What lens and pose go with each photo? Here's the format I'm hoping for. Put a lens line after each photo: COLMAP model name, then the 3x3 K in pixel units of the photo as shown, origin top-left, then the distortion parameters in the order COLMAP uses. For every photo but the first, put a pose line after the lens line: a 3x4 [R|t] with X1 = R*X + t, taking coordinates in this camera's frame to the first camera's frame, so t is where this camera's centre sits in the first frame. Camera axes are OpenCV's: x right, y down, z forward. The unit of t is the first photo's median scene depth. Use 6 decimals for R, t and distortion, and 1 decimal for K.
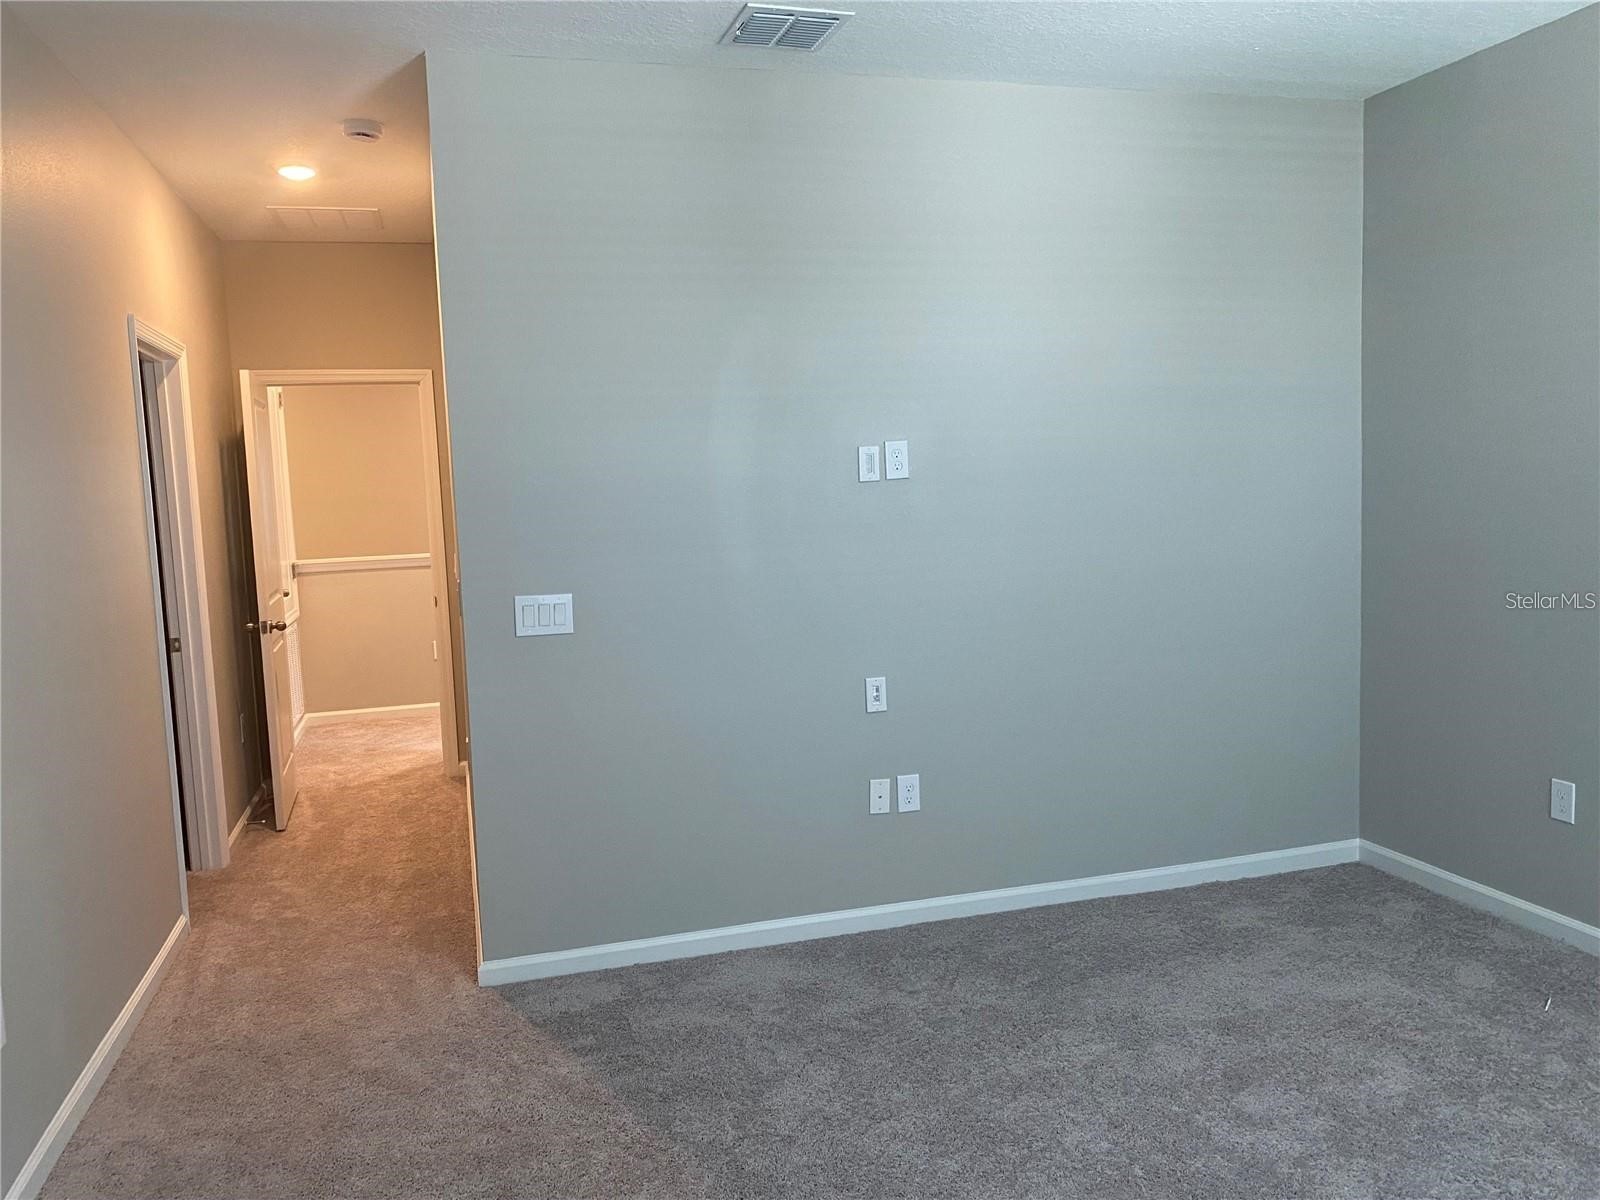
lens RADIAL K [[1219.4, 0, 799.3], [0, 1219.4, 585.9], [0, 0, 1]] dist [0.039337, -0.043139]
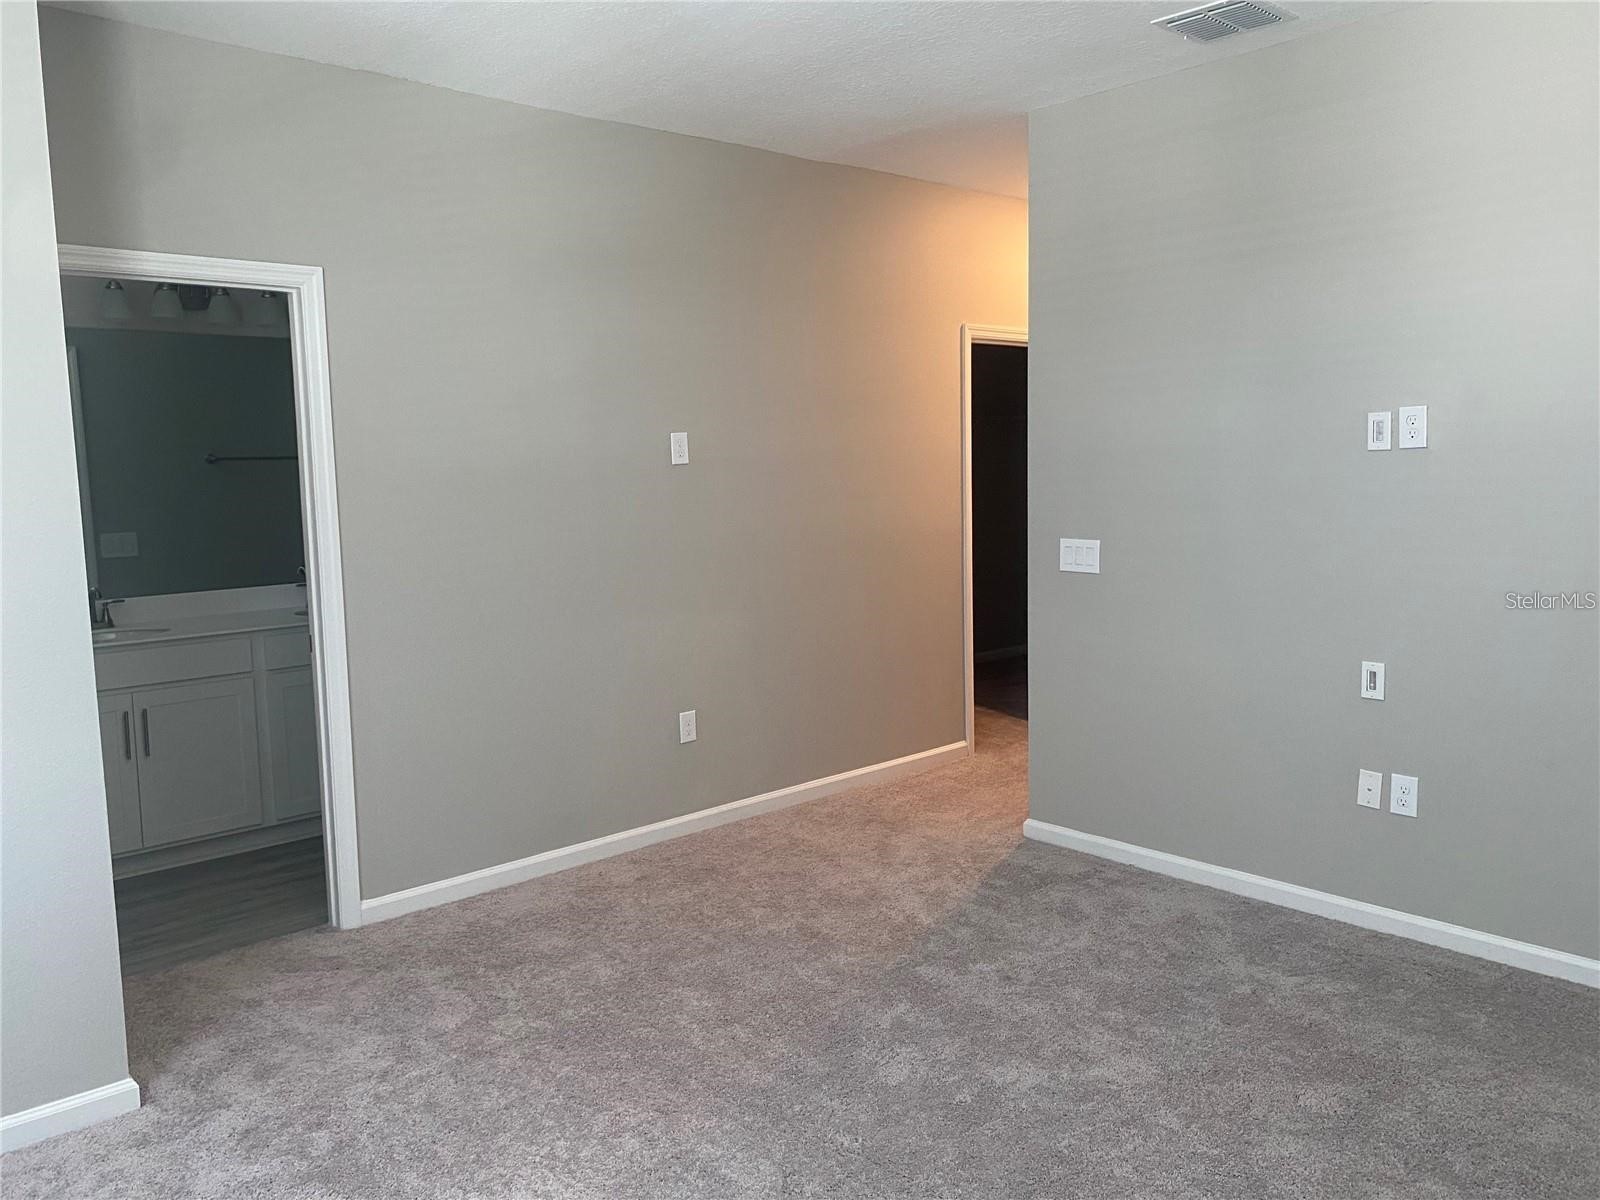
lens RADIAL K [[1219.4, 0, 797.3], [0, 1219.4, 603.8], [0, 0, 1]] dist [0.039337, -0.043139]
pose [[0.444388, 0.135547, -0.885520, 0.707323], [-0.077288, 0.990602, 0.112846, -0.041707], [0.892494, 0.018293, 0.450688, 0.188036]]
